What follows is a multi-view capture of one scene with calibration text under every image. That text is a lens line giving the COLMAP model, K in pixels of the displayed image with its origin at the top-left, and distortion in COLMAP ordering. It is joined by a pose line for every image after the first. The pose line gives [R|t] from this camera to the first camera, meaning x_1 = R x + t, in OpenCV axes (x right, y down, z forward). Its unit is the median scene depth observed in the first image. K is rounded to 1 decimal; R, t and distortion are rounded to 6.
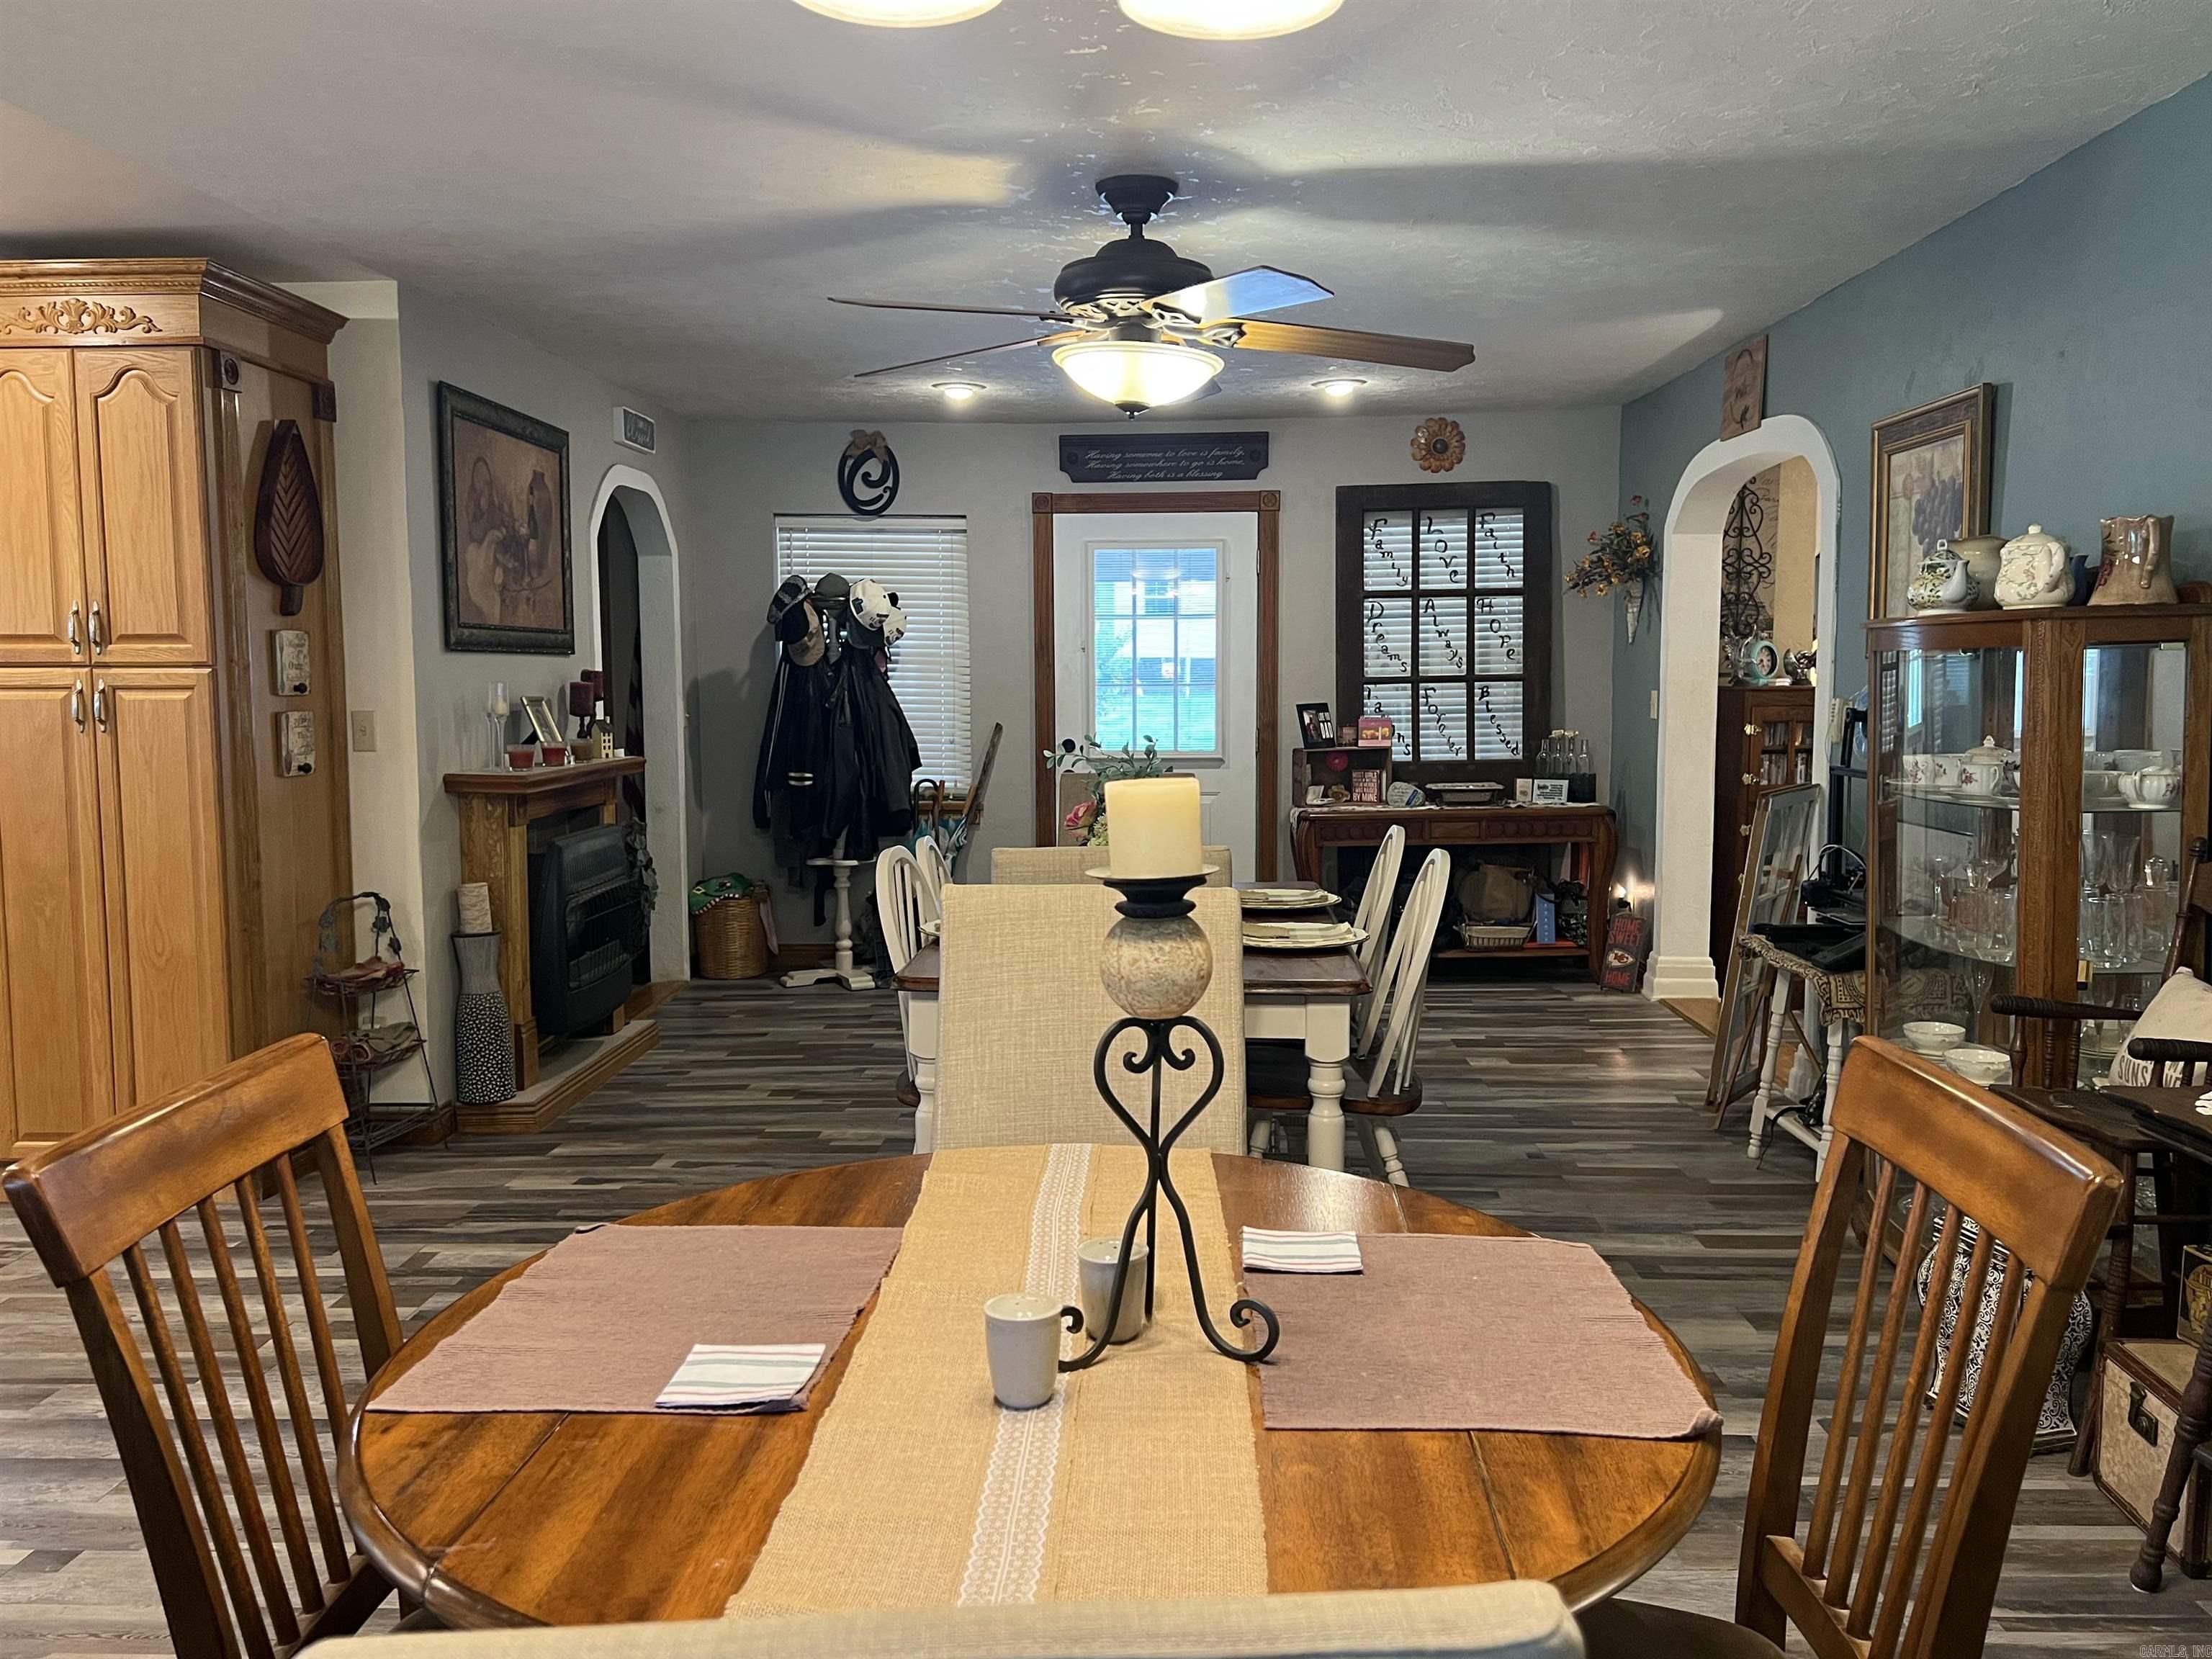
lens RADIAL K [[1698.4, 0, 1102.1], [0, 1698.4, 829.6], [0, 0, 1]] dist [0.063934, -0.070071]
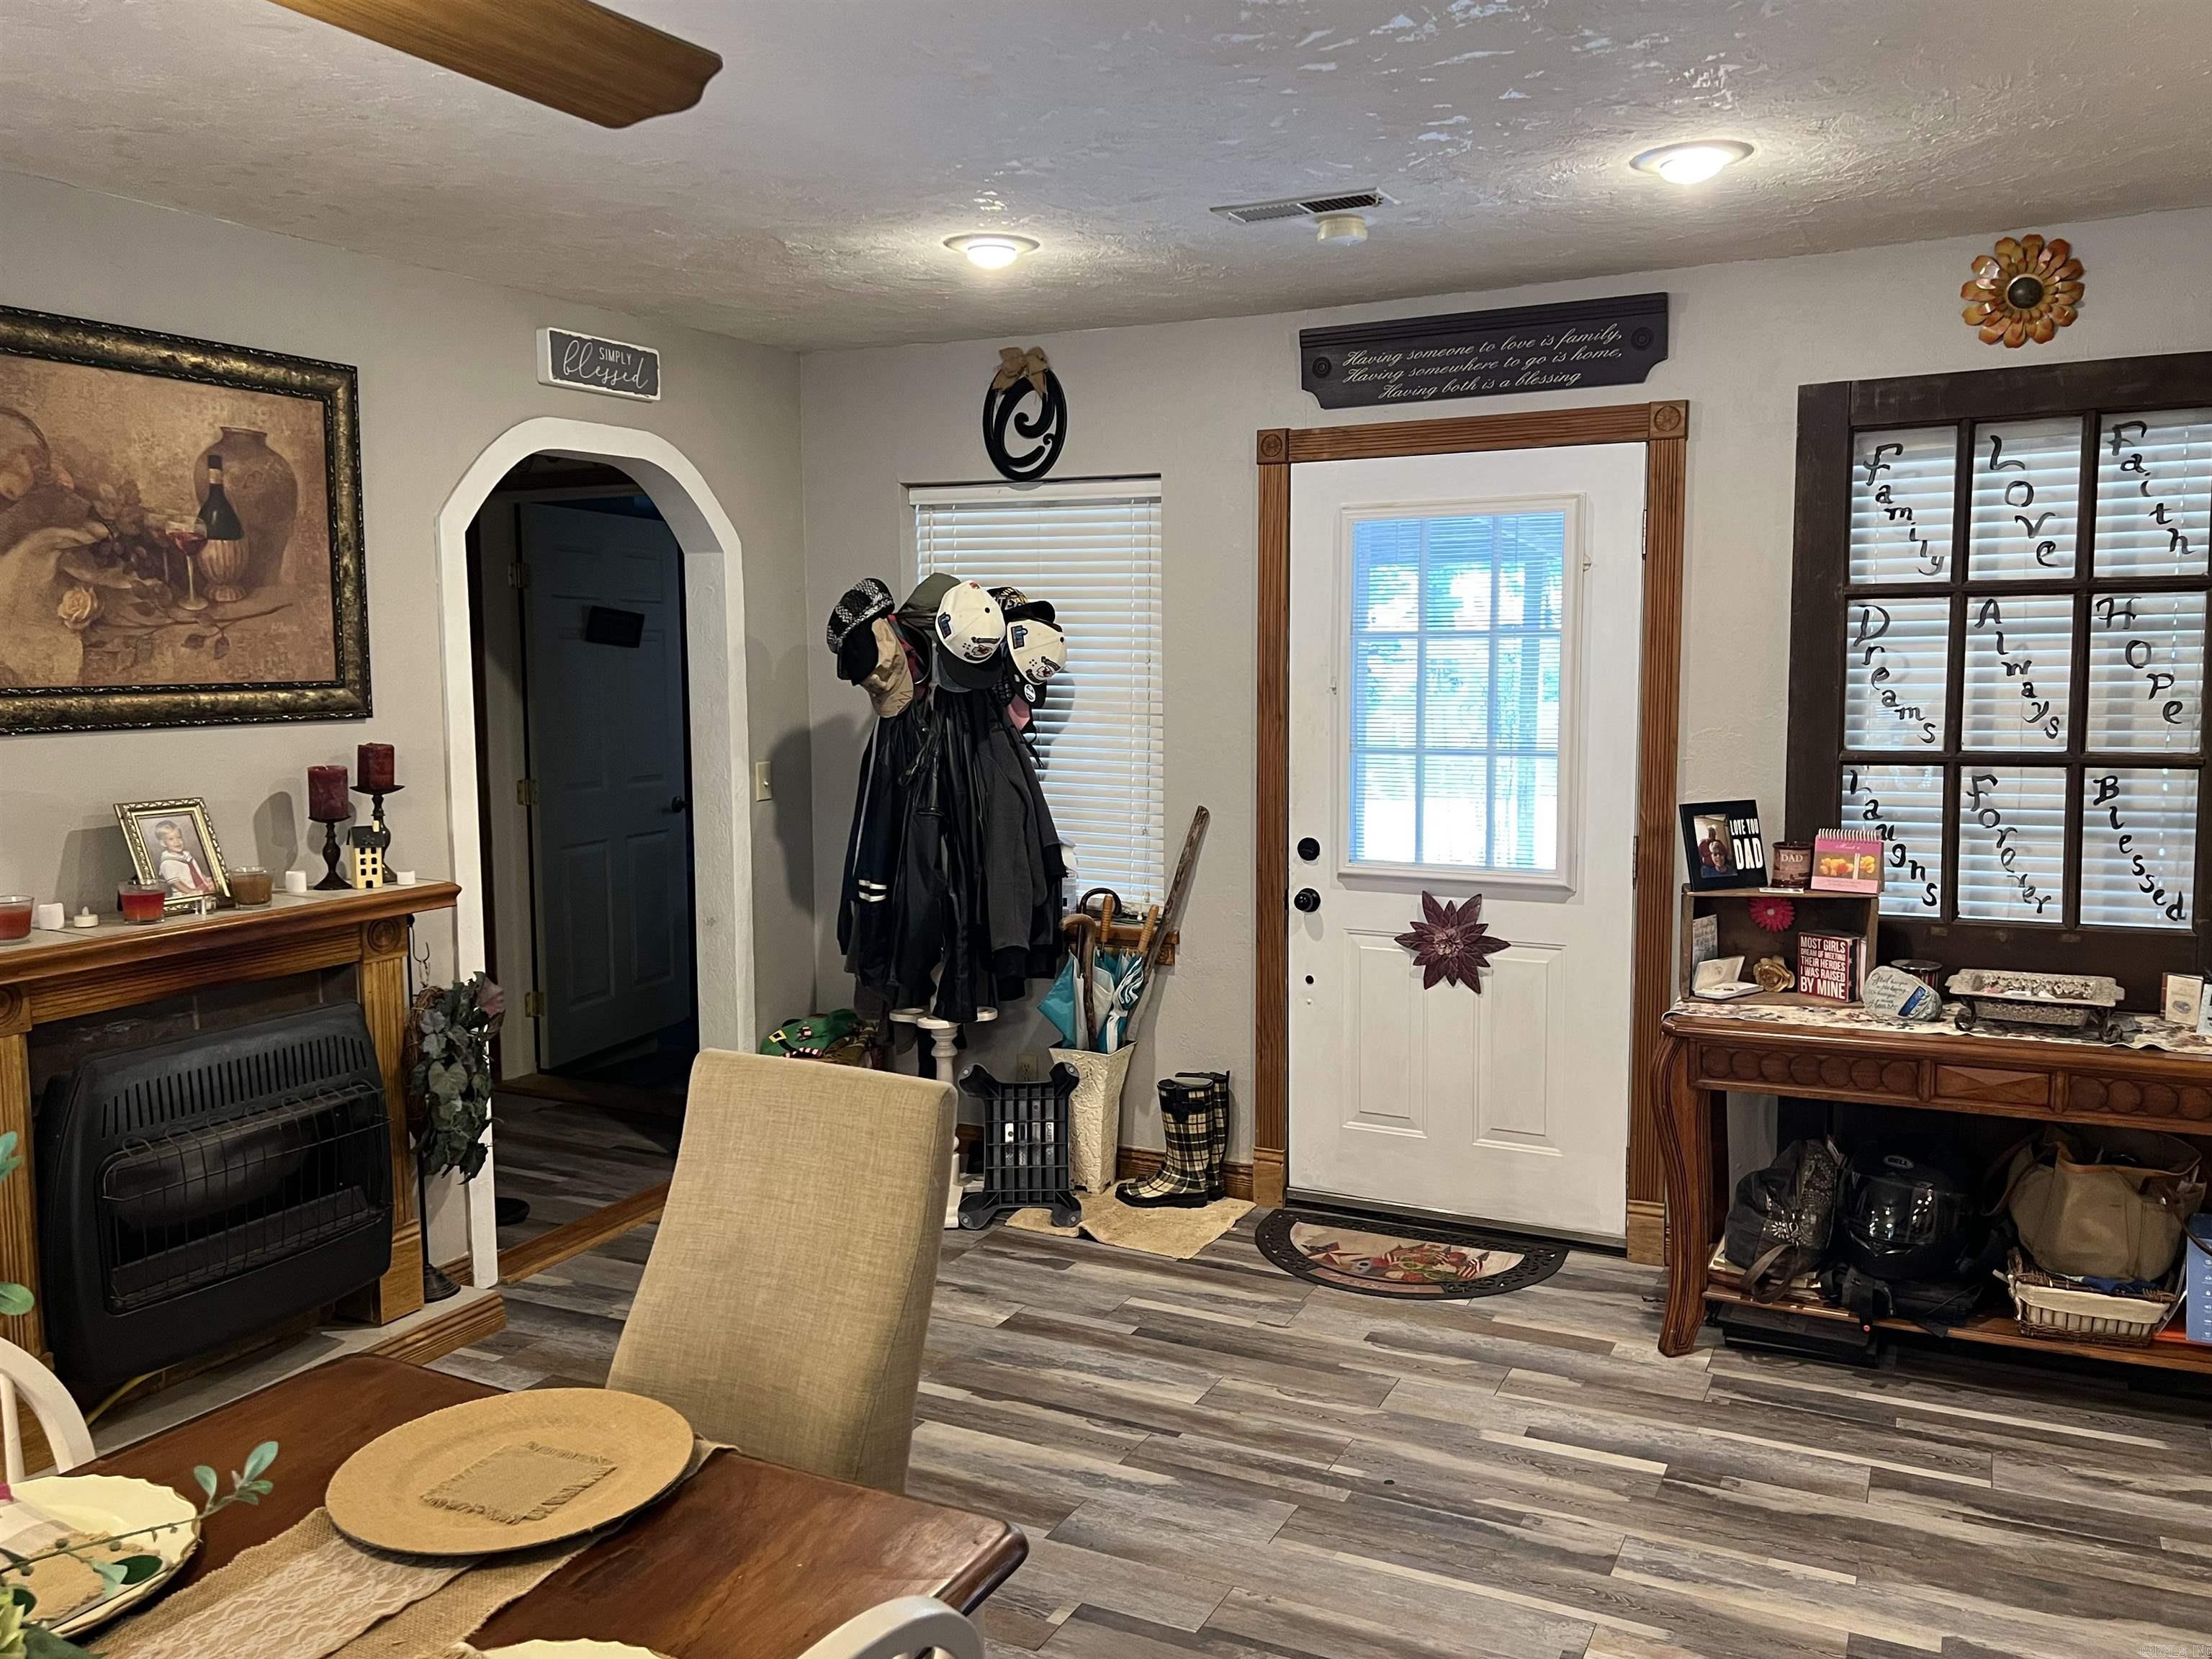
lens RADIAL K [[1698.4, 0, 1112.9], [0, 1698.4, 831.7], [0, 0, 1]] dist [0.063934, -0.070071]
pose [[0.908931, 0.045188, -0.414490, 0.170008], [-0.037658, 0.998944, 0.026324, -0.070536], [0.415242, -0.008318, 0.909673, 0.430888]]
